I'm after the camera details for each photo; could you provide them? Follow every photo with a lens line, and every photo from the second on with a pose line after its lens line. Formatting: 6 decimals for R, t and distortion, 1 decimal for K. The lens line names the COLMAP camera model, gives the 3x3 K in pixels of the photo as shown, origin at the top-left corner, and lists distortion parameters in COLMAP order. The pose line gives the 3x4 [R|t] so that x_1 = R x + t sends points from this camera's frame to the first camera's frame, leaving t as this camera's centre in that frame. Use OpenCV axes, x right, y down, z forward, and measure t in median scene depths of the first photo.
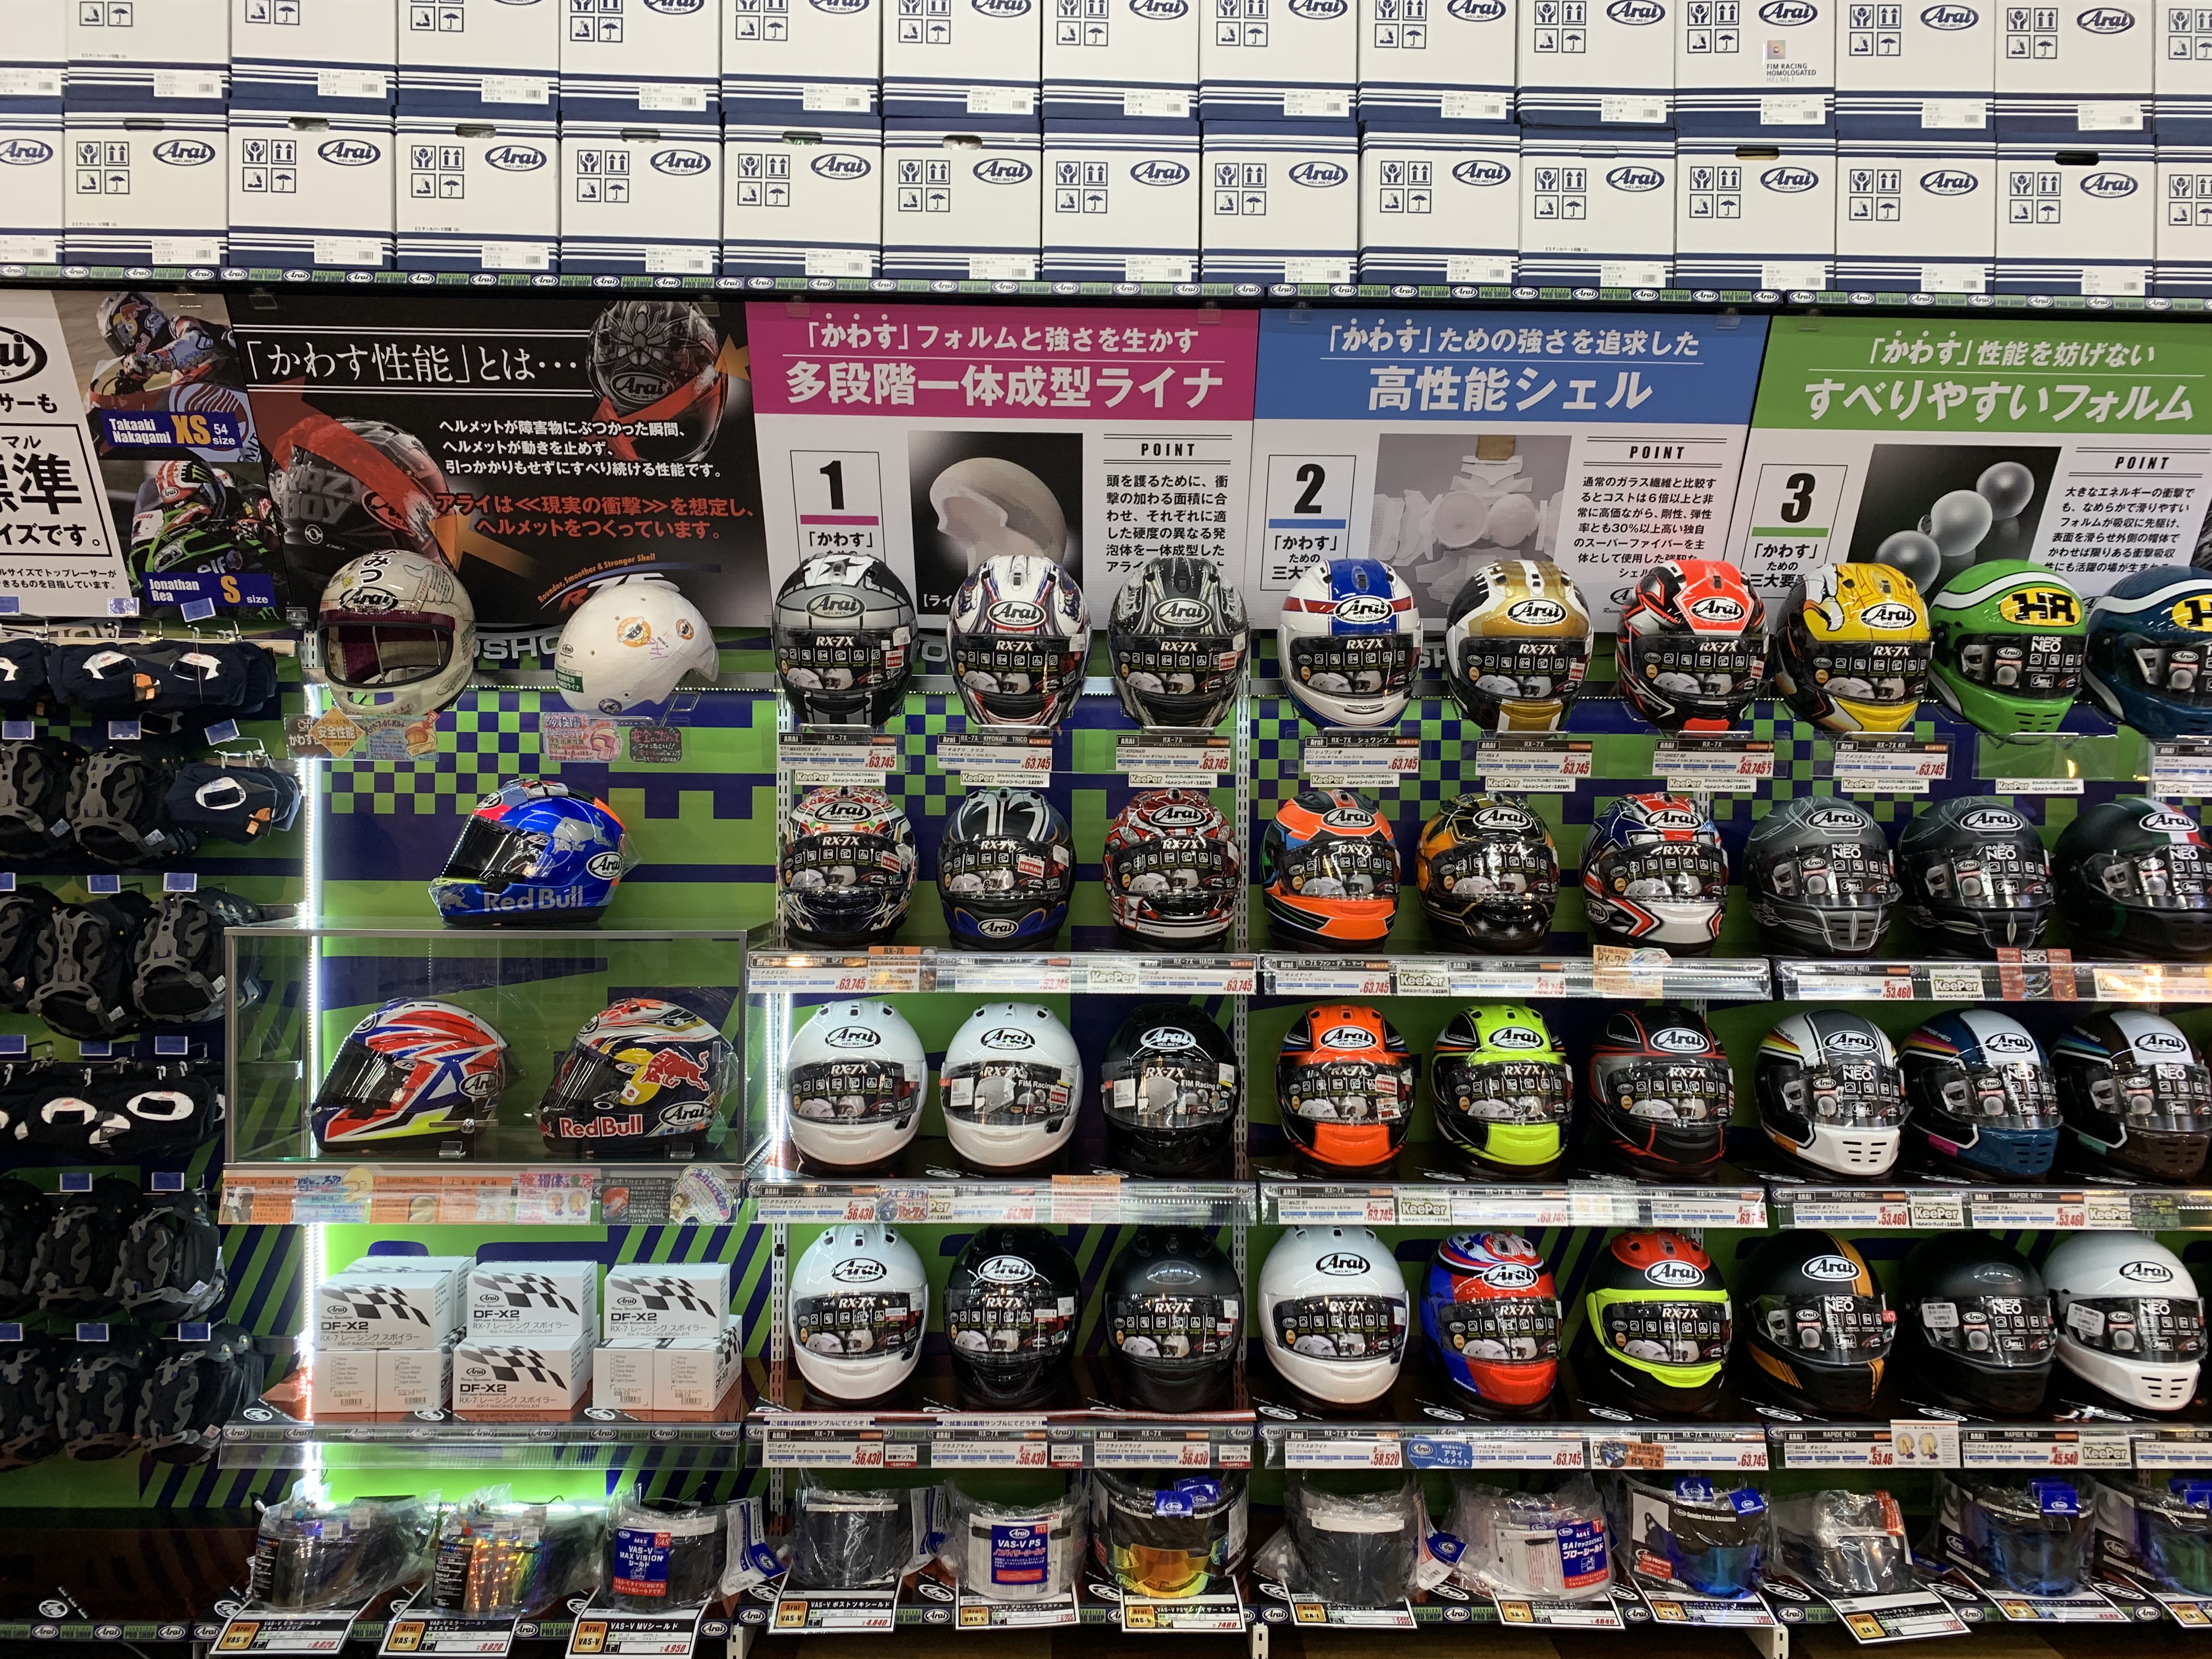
lens RADIAL K [[1686.4, 0, 1109.2], [0, 1686.4, 815.4], [0, 0, 1]] dist [0.033919, -0.031864]
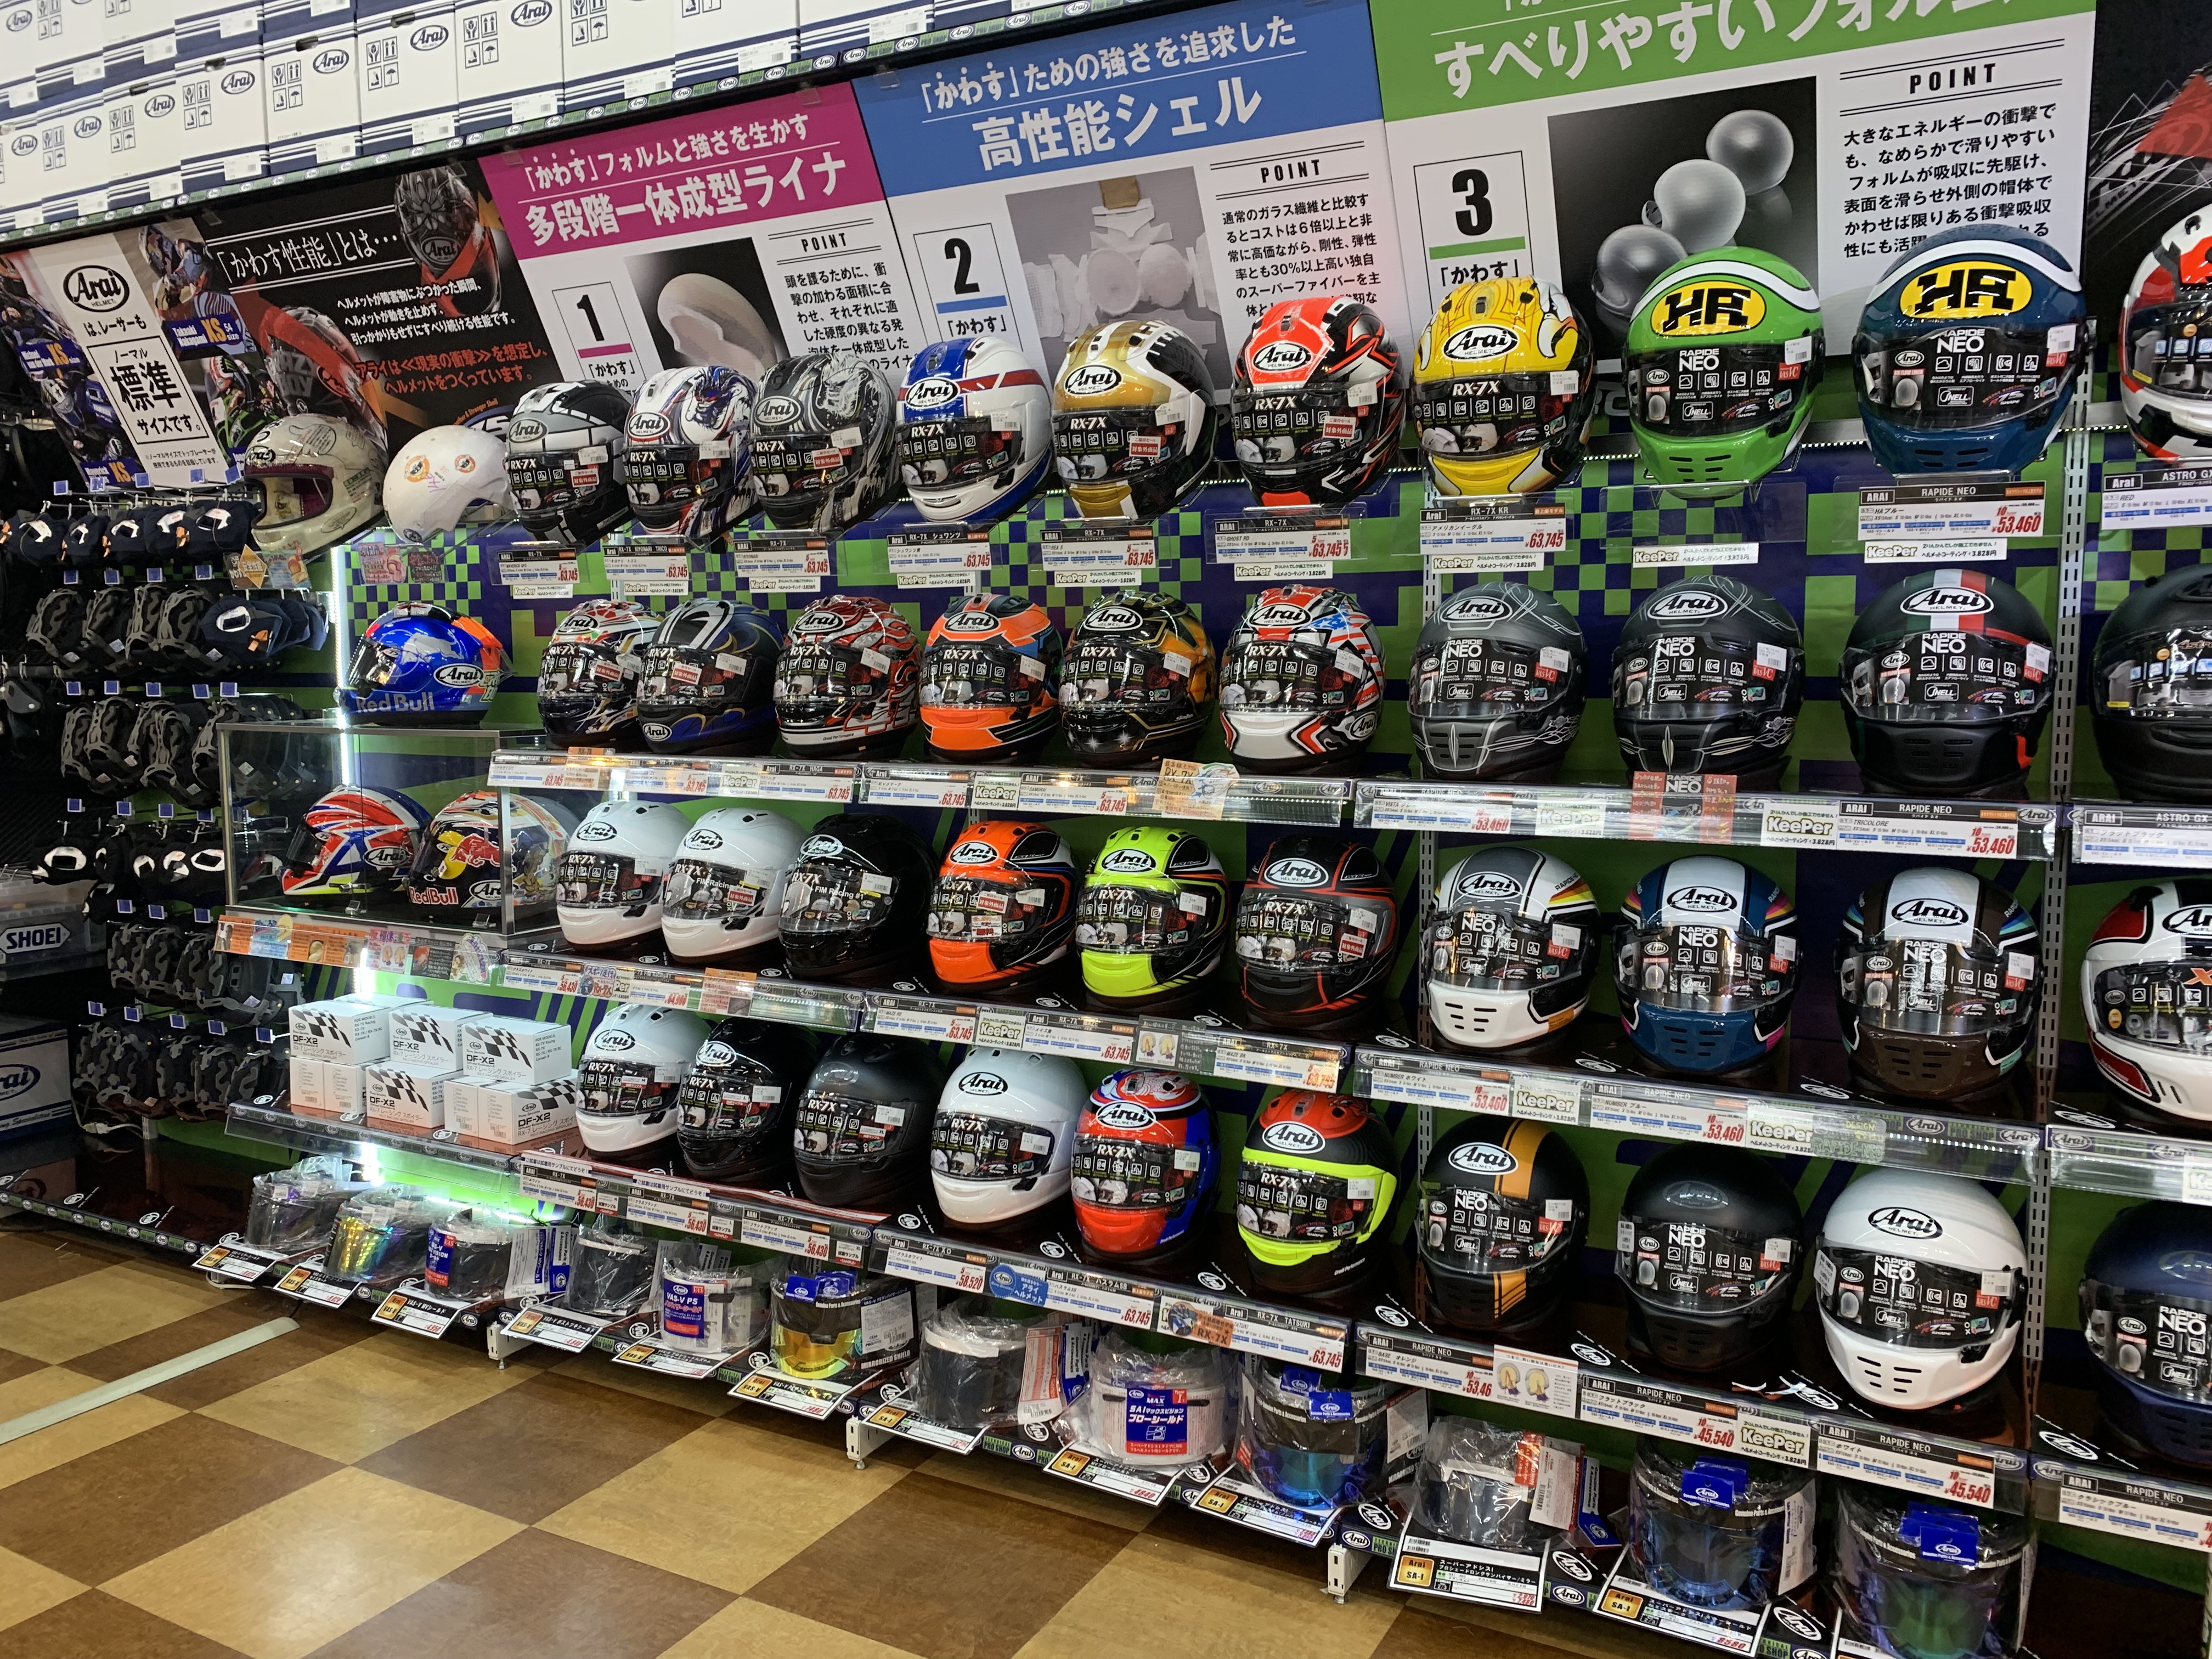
lens RADIAL K [[1686.4, 0, 1123.1], [0, 1686.4, 817.2], [0, 0, 1]] dist [0.033919, -0.031864]
pose [[0.866129, 0.036365, -0.498495, 0.699241], [0.005168, 0.996645, 0.081684, 0.034792], [0.499793, -0.073325, 0.863035, 0.223358]]
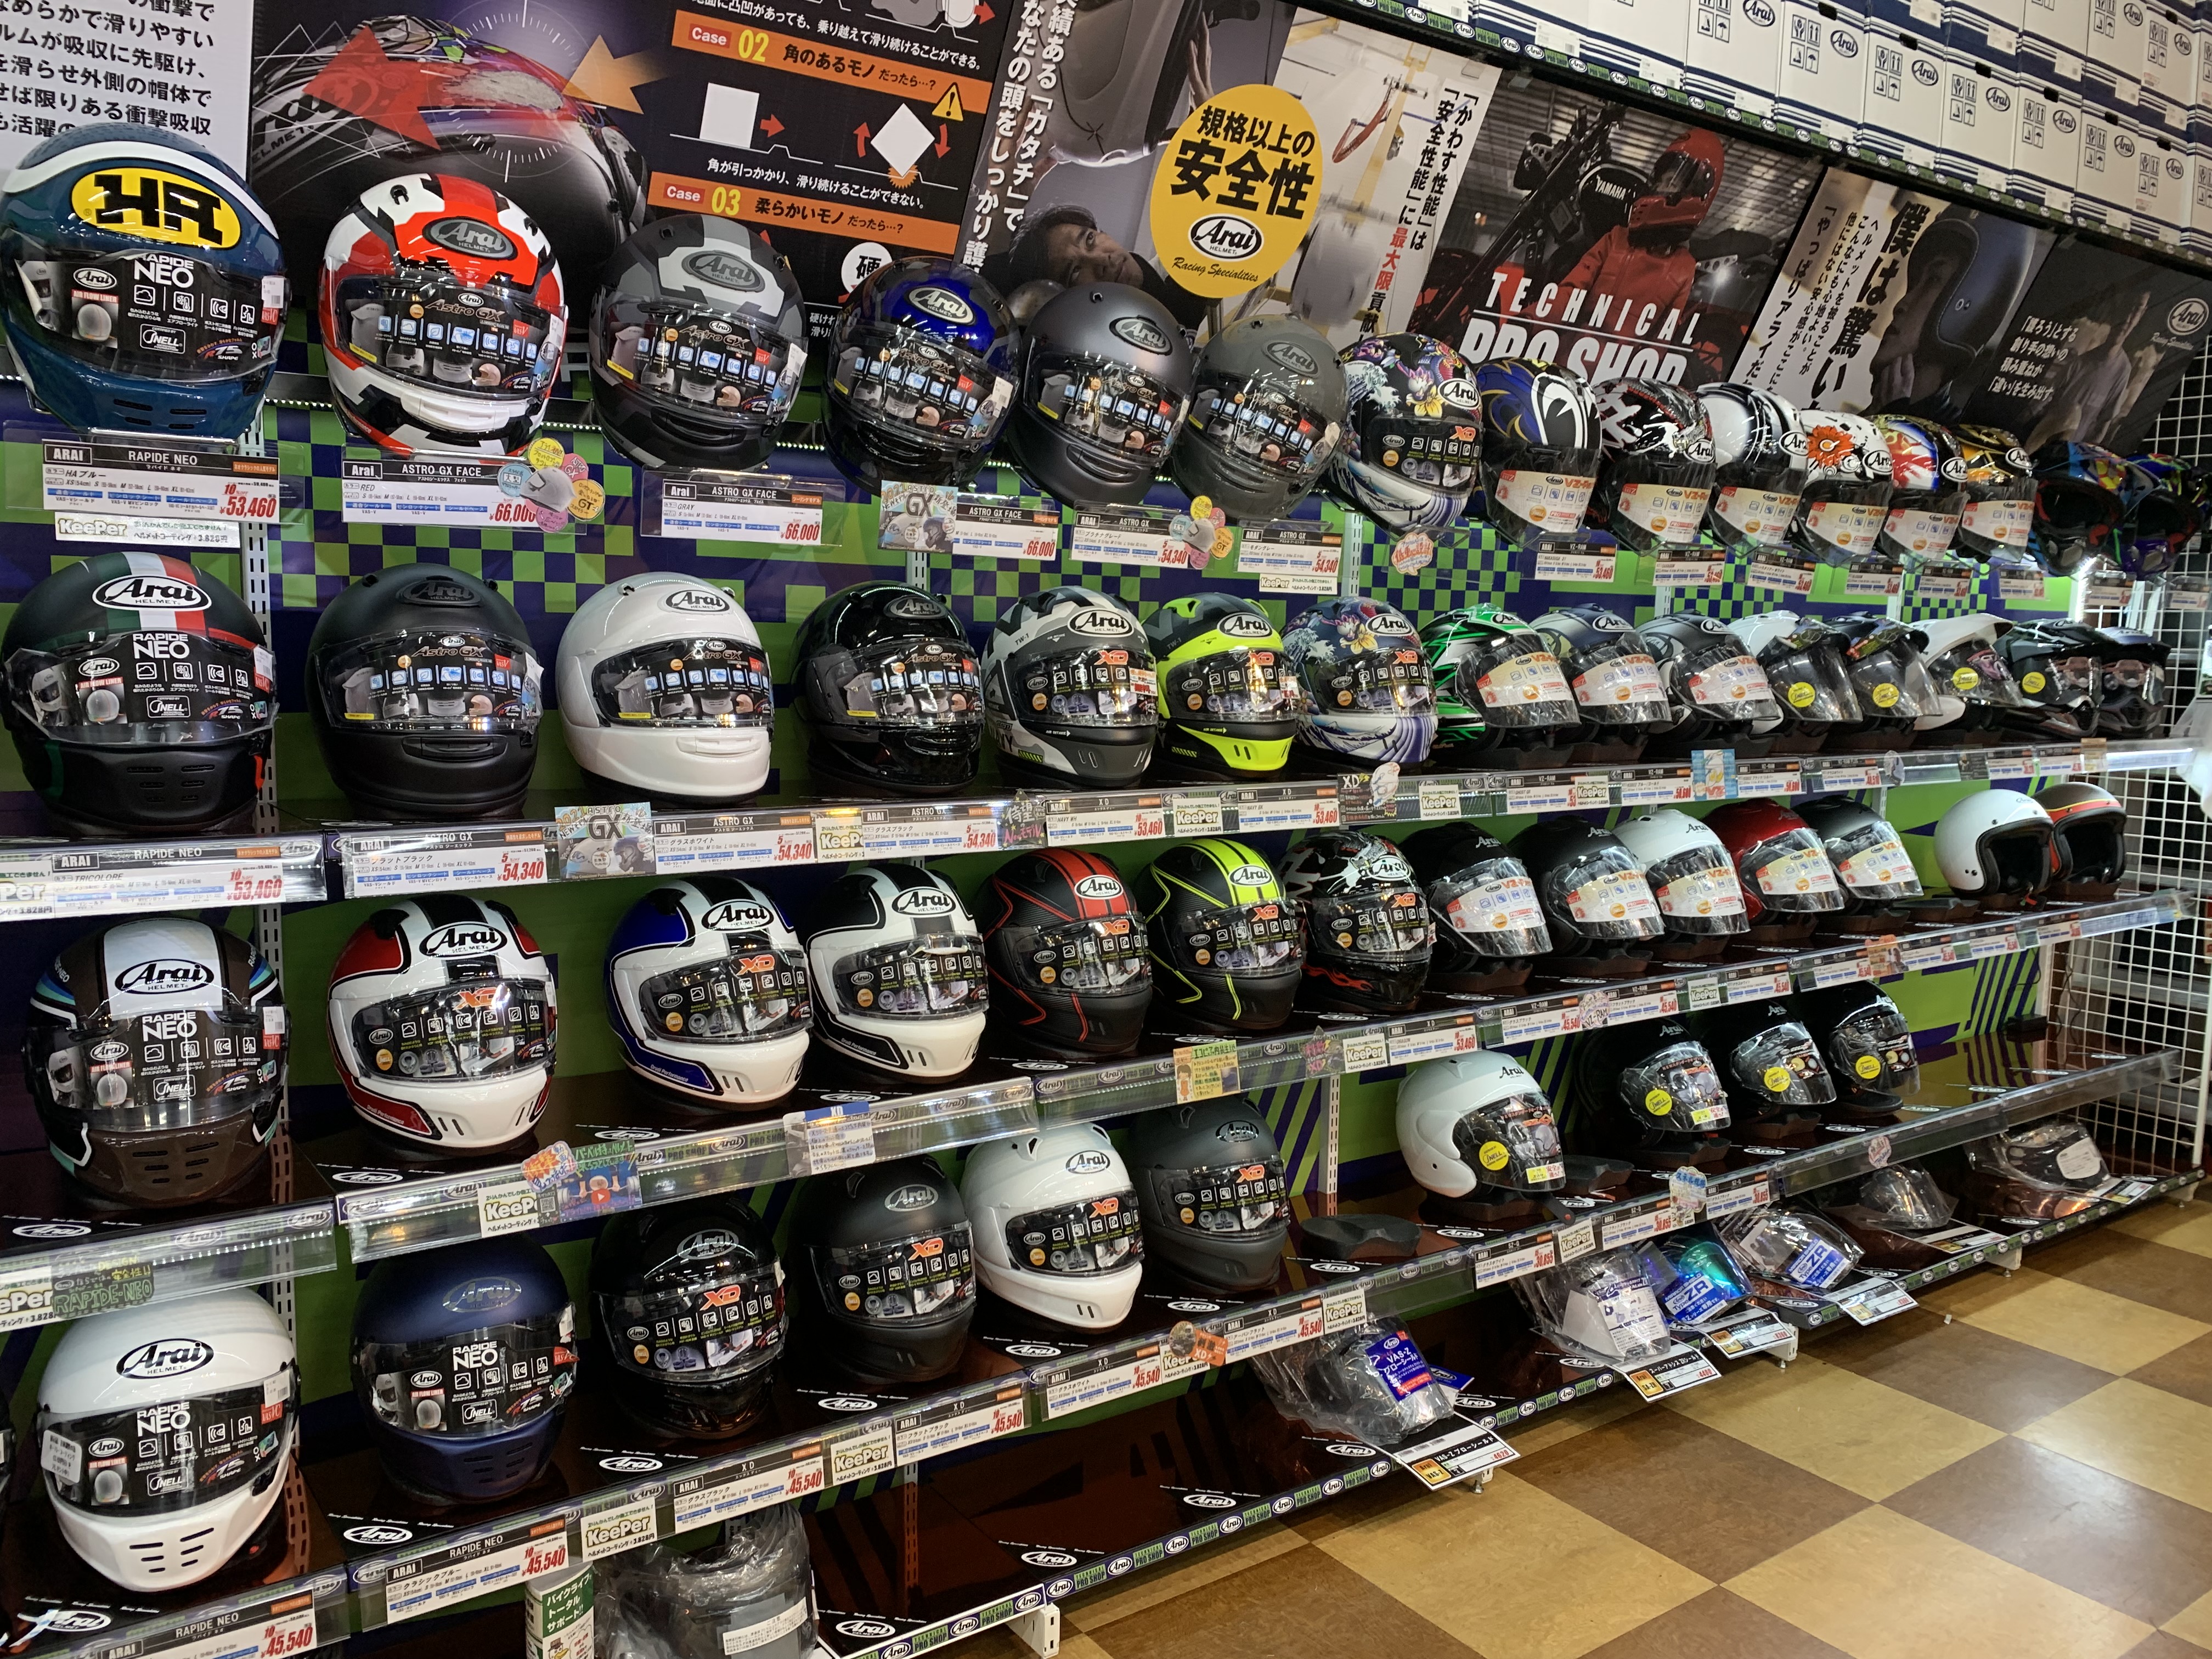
lens RADIAL K [[1686.4, 0, 1114.5], [0, 1686.4, 827.9], [0, 0, 1]] dist [0.033919, -0.031864]
pose [[0.825174, -0.058422, 0.561849, 0.579590], [-0.003592, 0.994075, 0.108640, 0.019587], [-0.564867, -0.091665, 0.820075, 0.355455]]
